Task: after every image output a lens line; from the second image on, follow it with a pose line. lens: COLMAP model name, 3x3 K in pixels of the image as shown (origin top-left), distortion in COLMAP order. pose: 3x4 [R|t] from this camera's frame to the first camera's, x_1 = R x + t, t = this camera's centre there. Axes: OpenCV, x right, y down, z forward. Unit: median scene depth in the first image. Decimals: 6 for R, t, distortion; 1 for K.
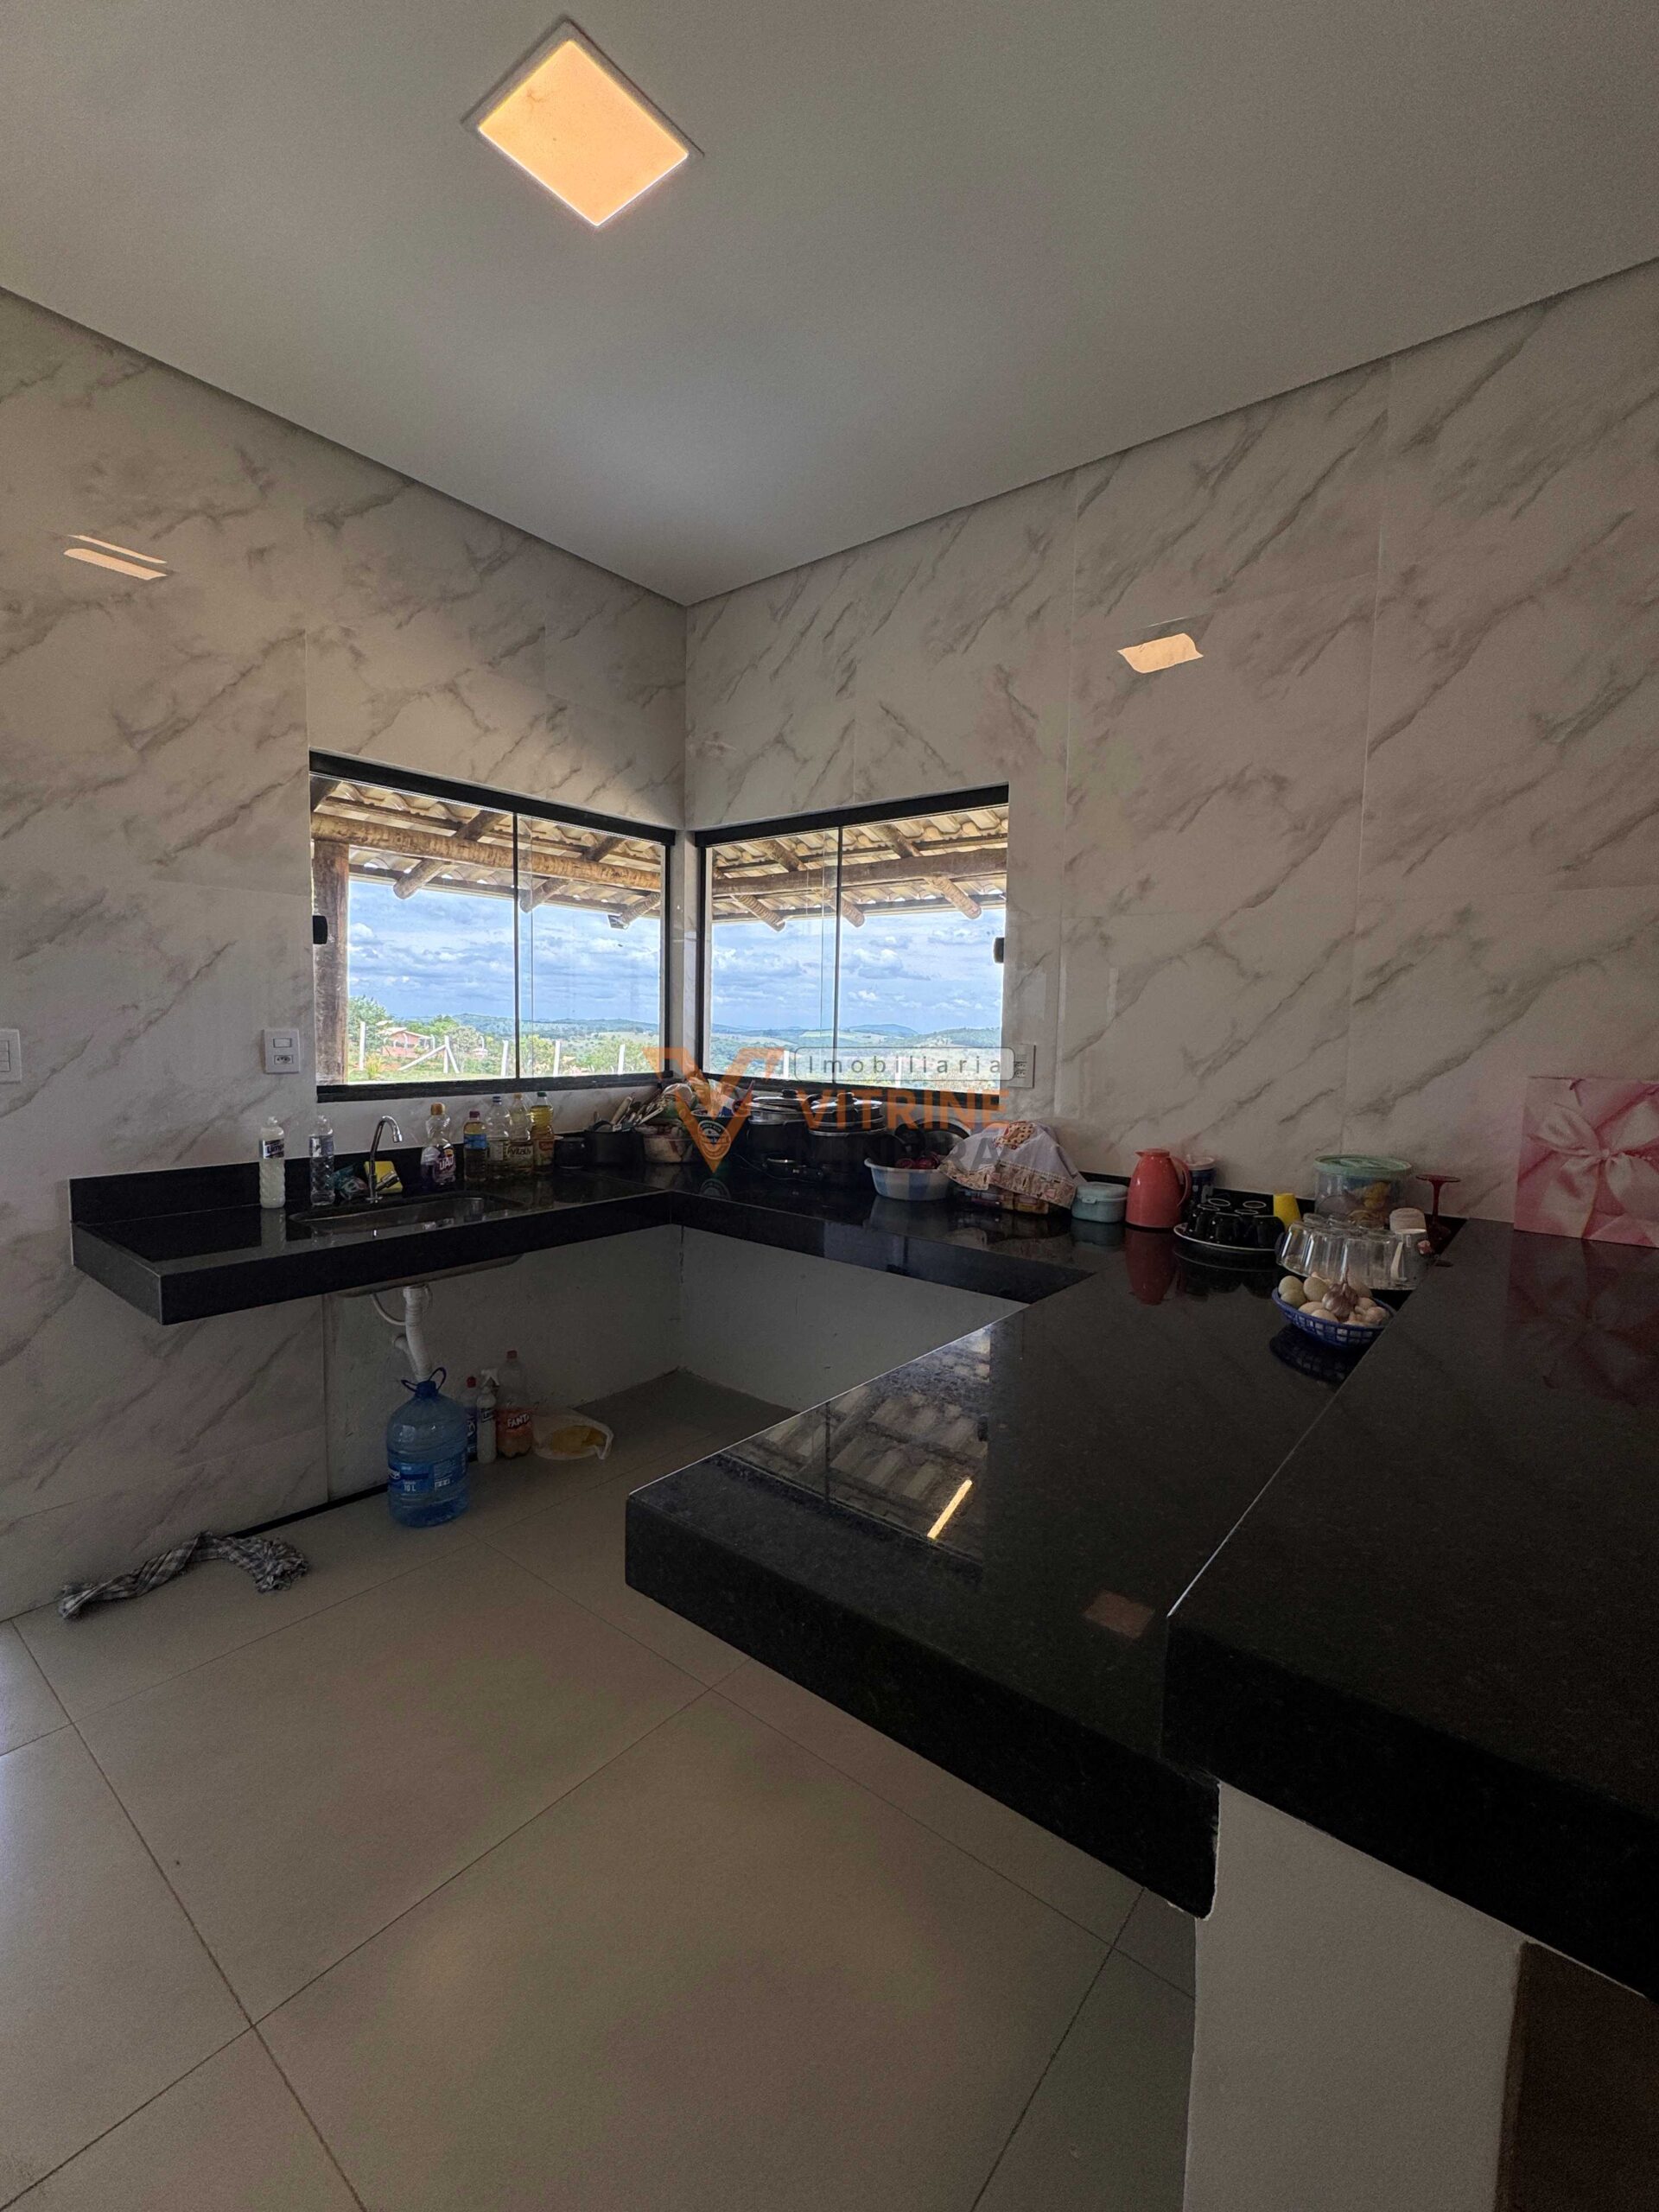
lens RADIAL K [[950.7, 0, 829.5], [0, 950.7, 1106.0], [0, 0, 1]] dist [-0.010068, 0.000029]
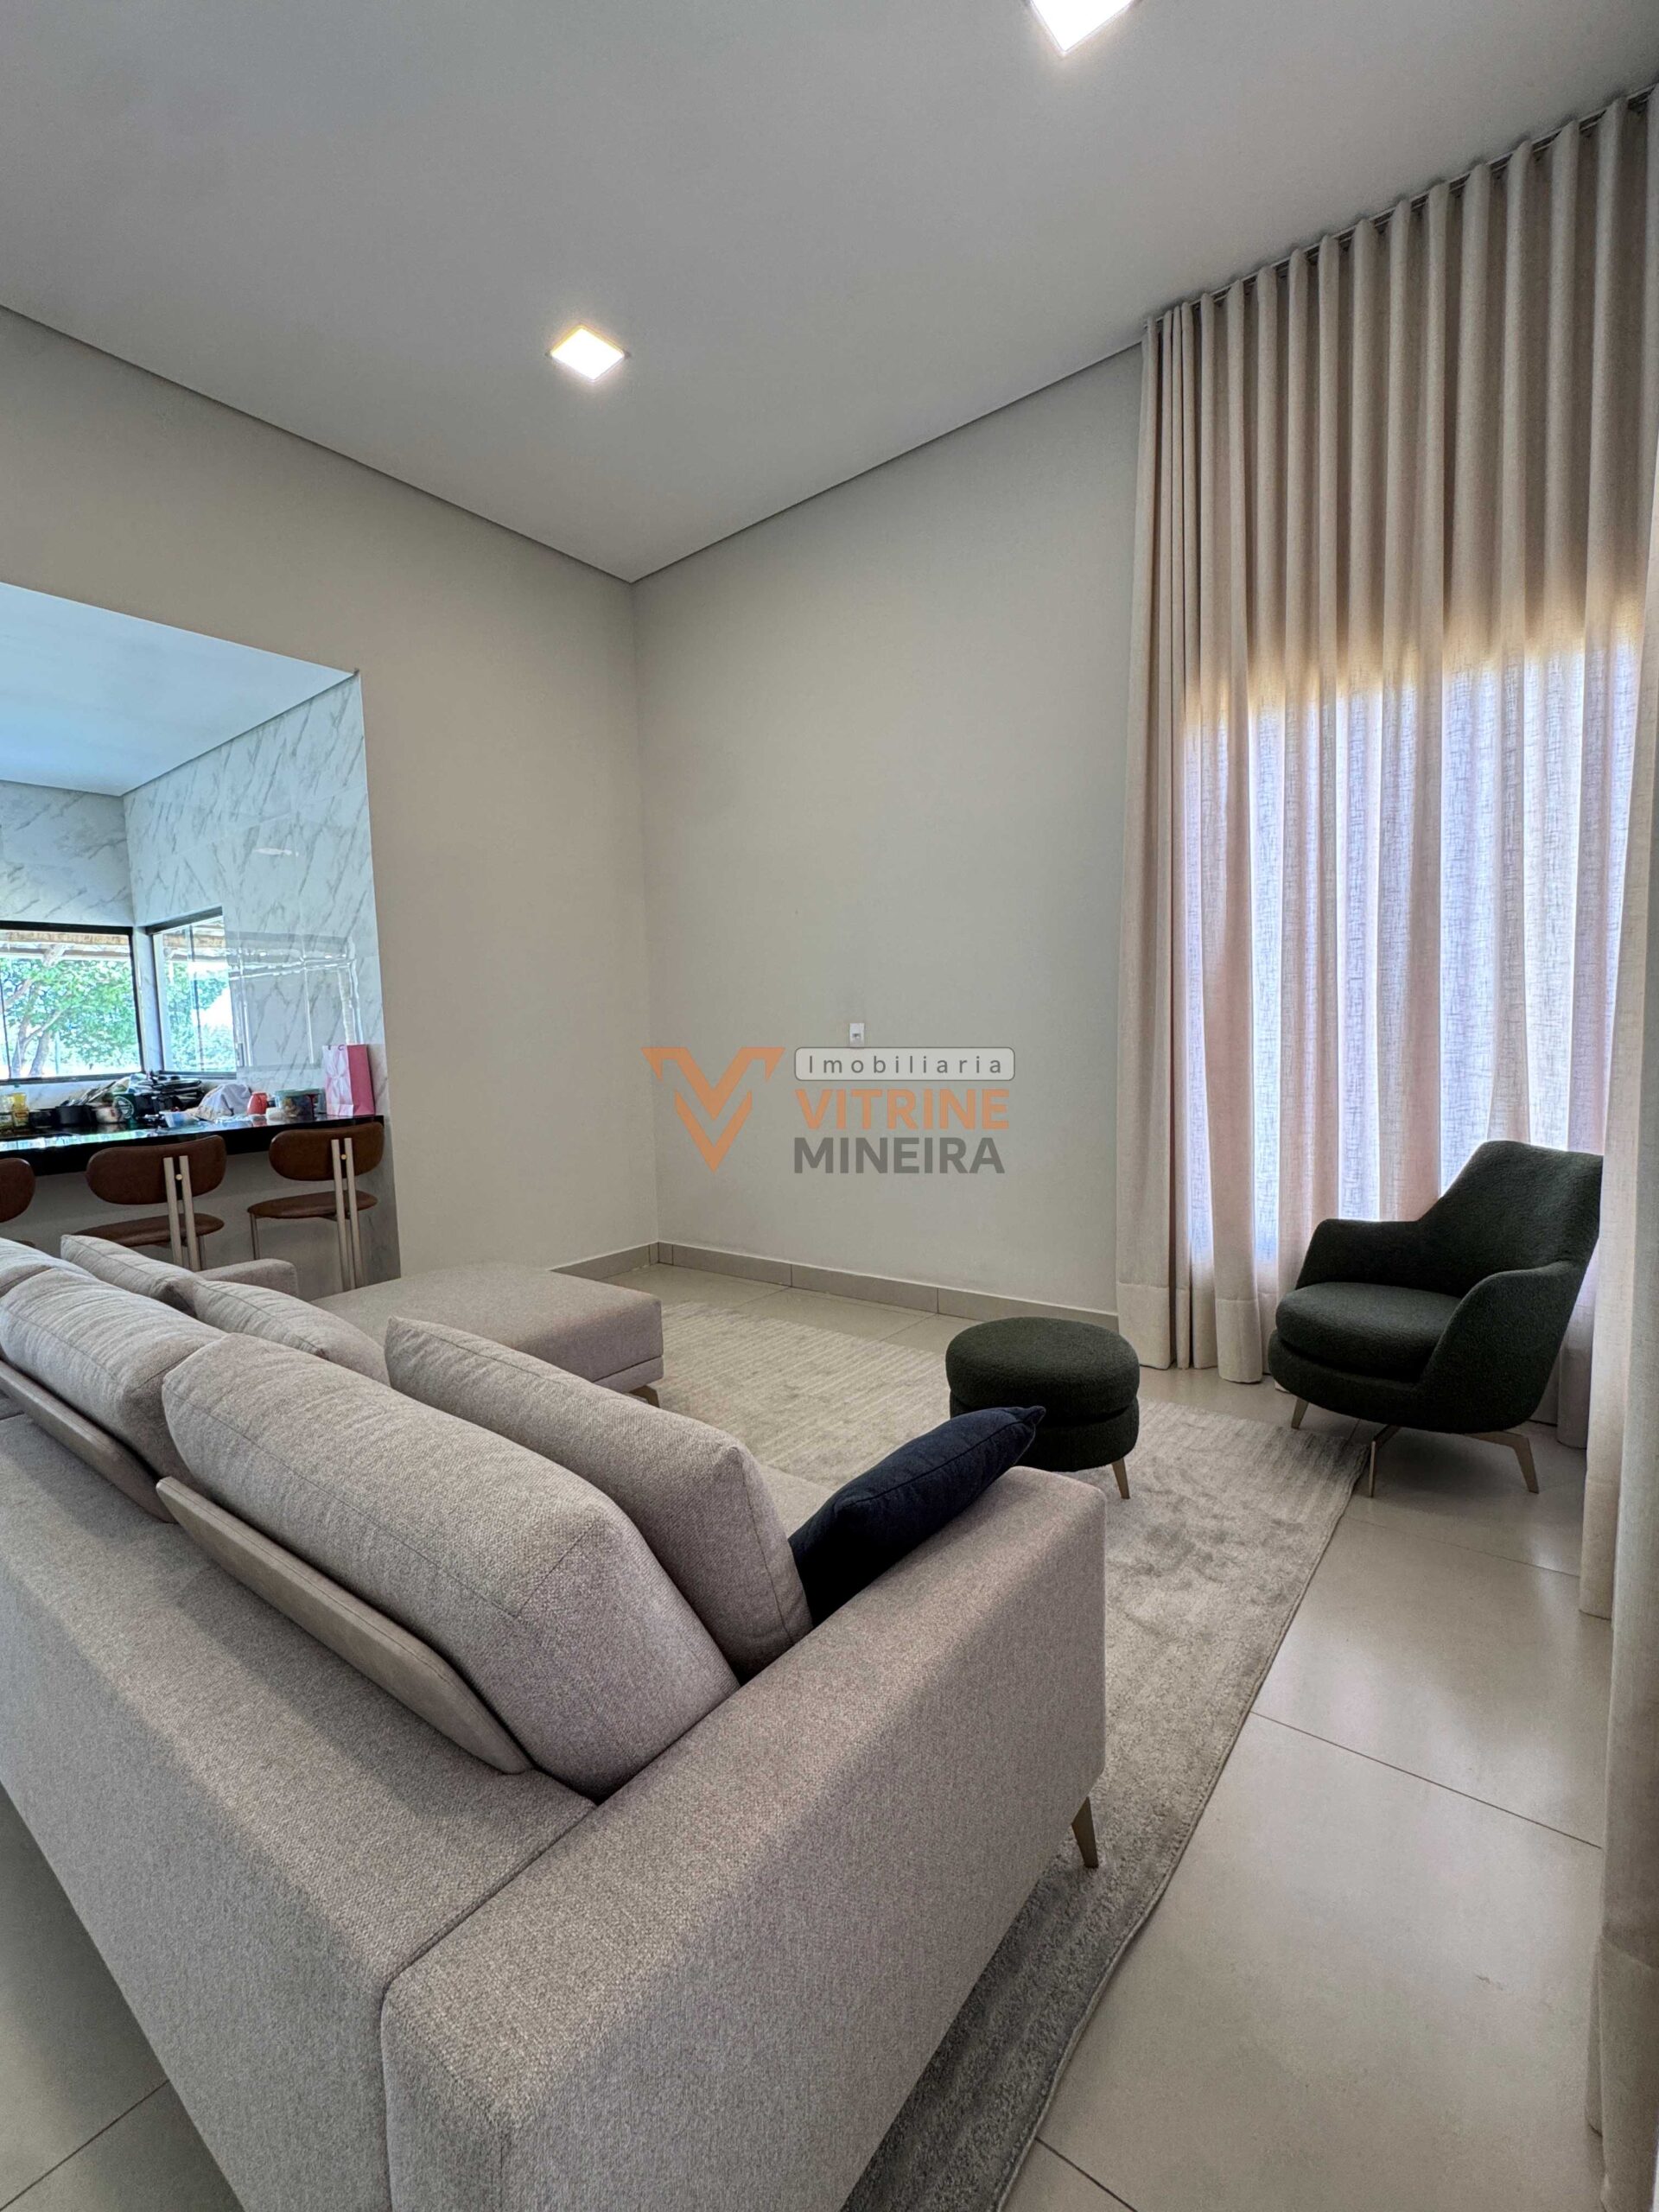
lens RADIAL K [[950.7, 0, 829.5], [0, 950.7, 1106.0], [0, 0, 1]] dist [-0.010068, 0.000029]
pose [[0.998273, -0.055792, 0.018417, 1.441071], [0.055883, 0.998427, -0.004455, 0.139499], [-0.018140, 0.005477, 0.999820, -0.958565]]
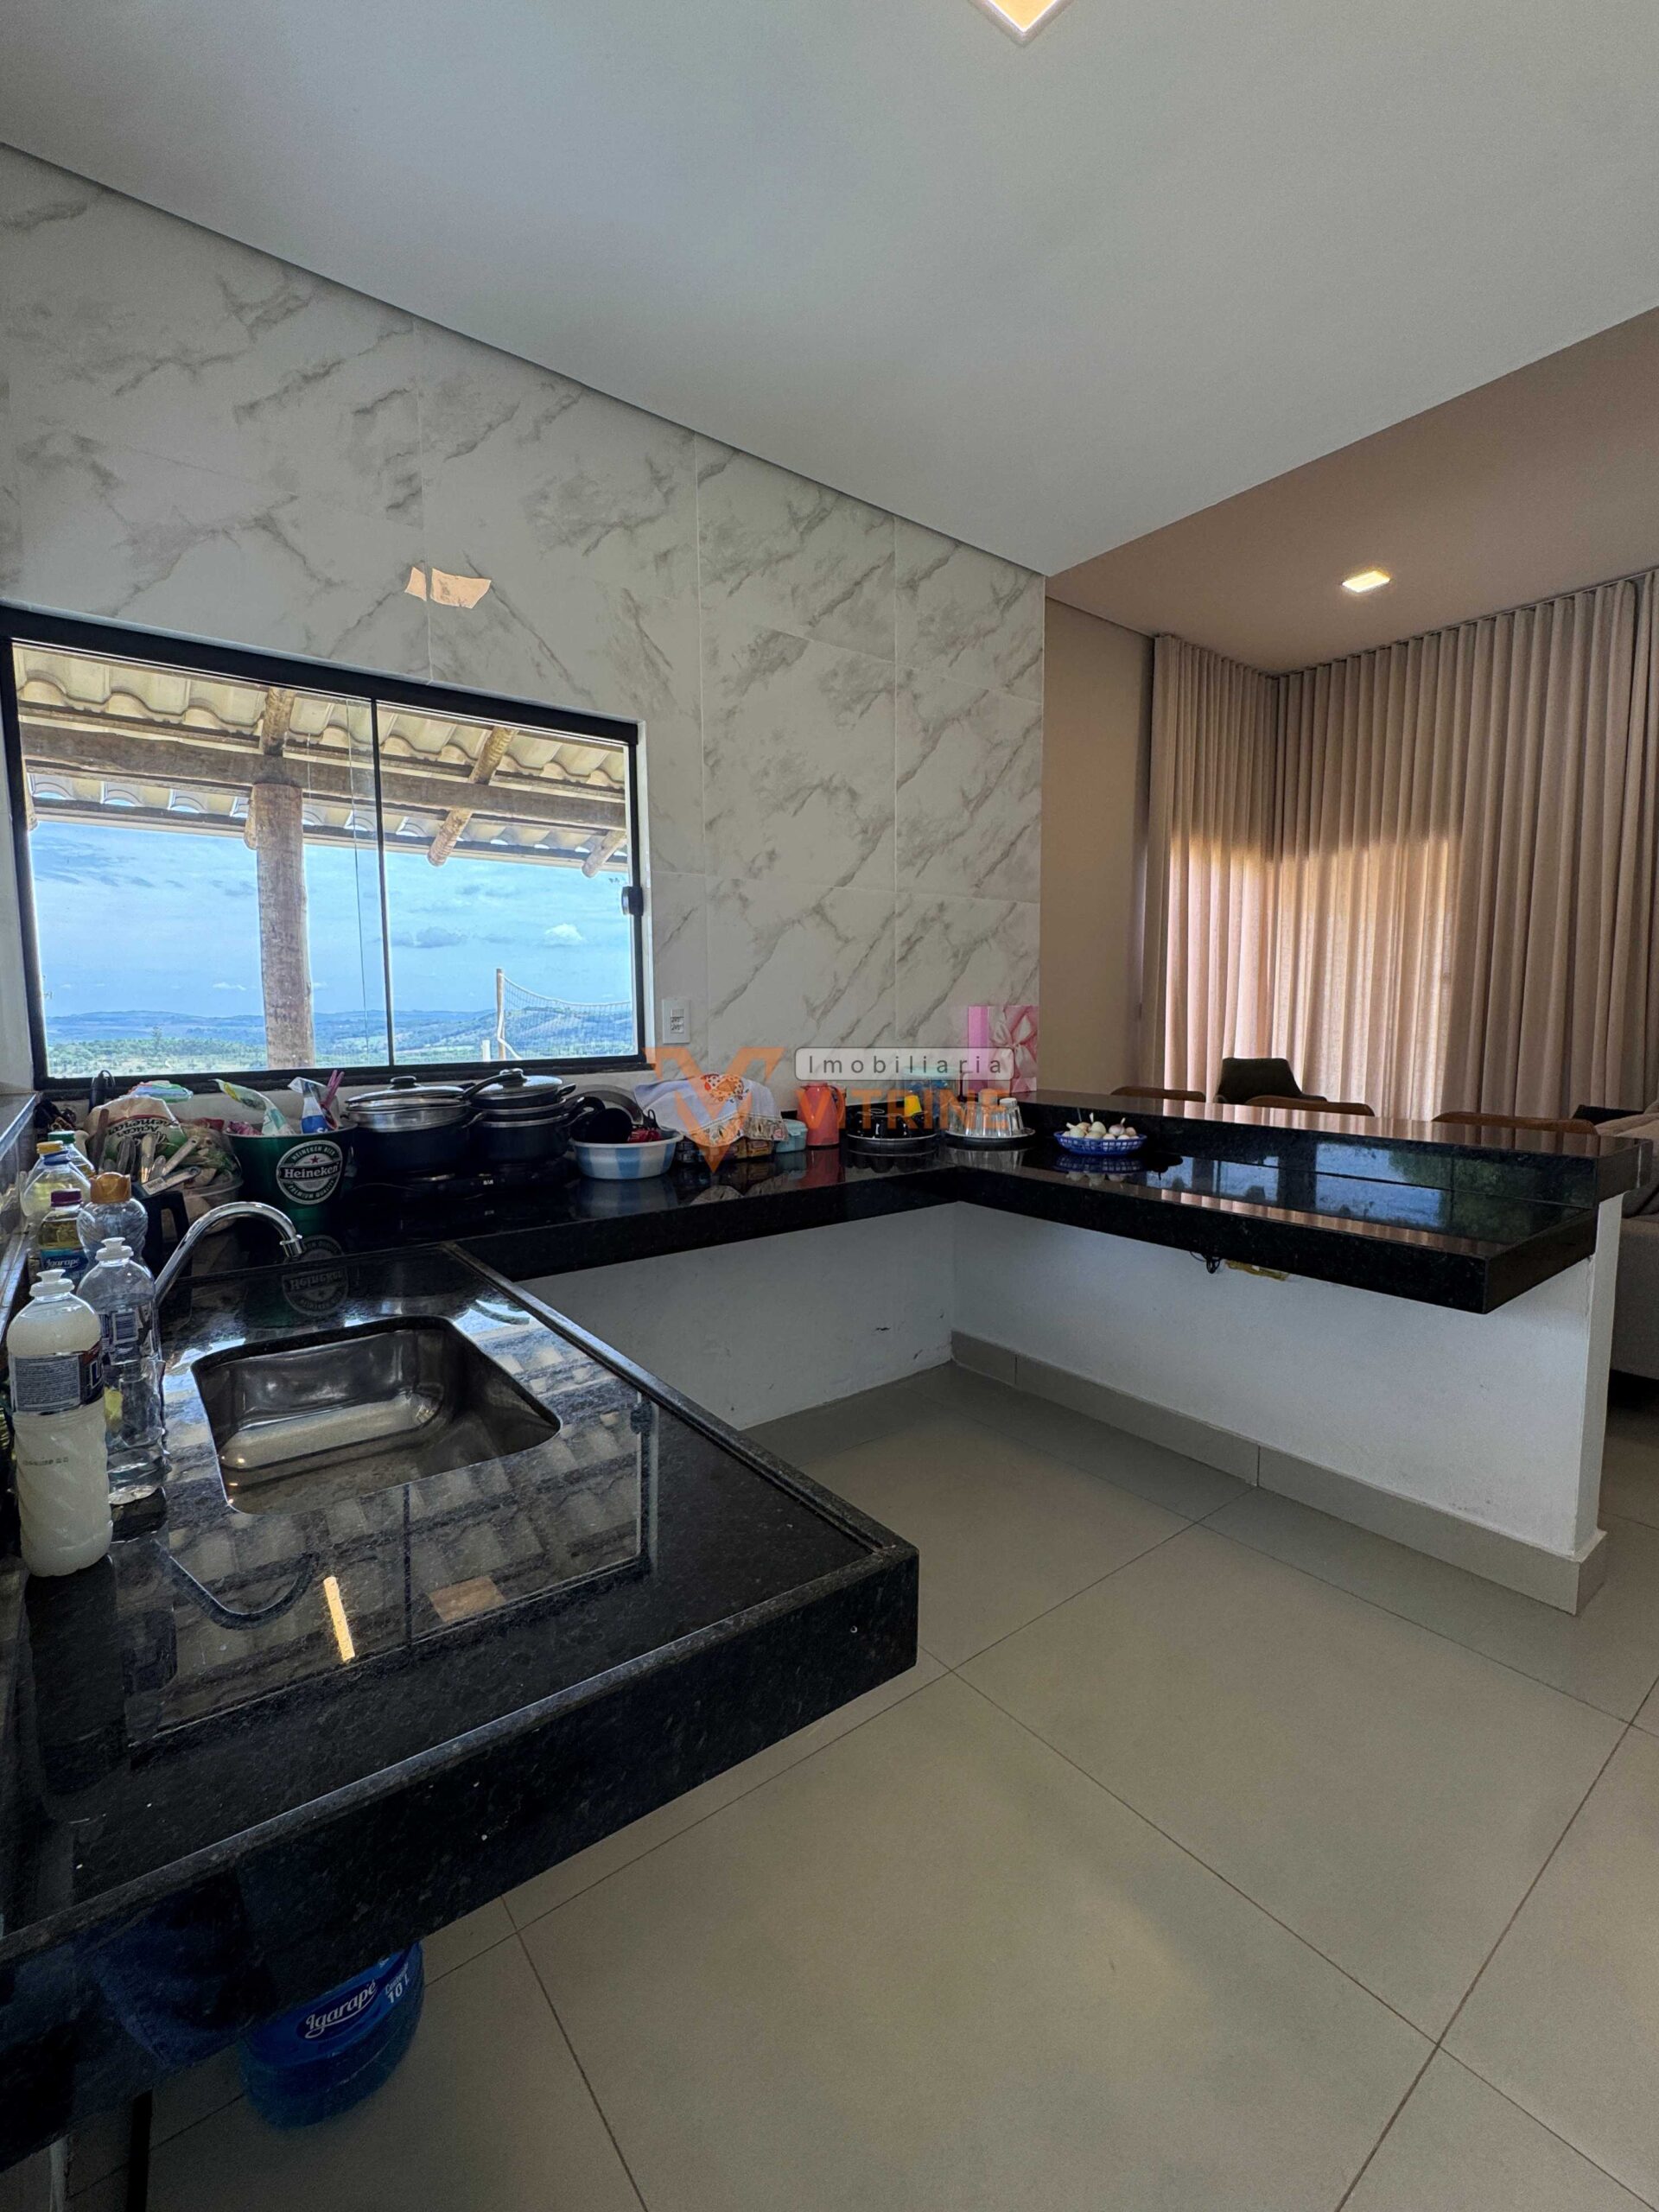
lens RADIAL K [[950.7, 0, 829.5], [0, 950.7, 1106.0], [0, 0, 1]] dist [-0.010068, 0.000029]
pose [[0.229511, -0.127439, 0.964927, -0.788798], [0.101295, 0.989135, 0.106543, -0.048172], [-0.968021, 0.073290, 0.239926, 0.669959]]
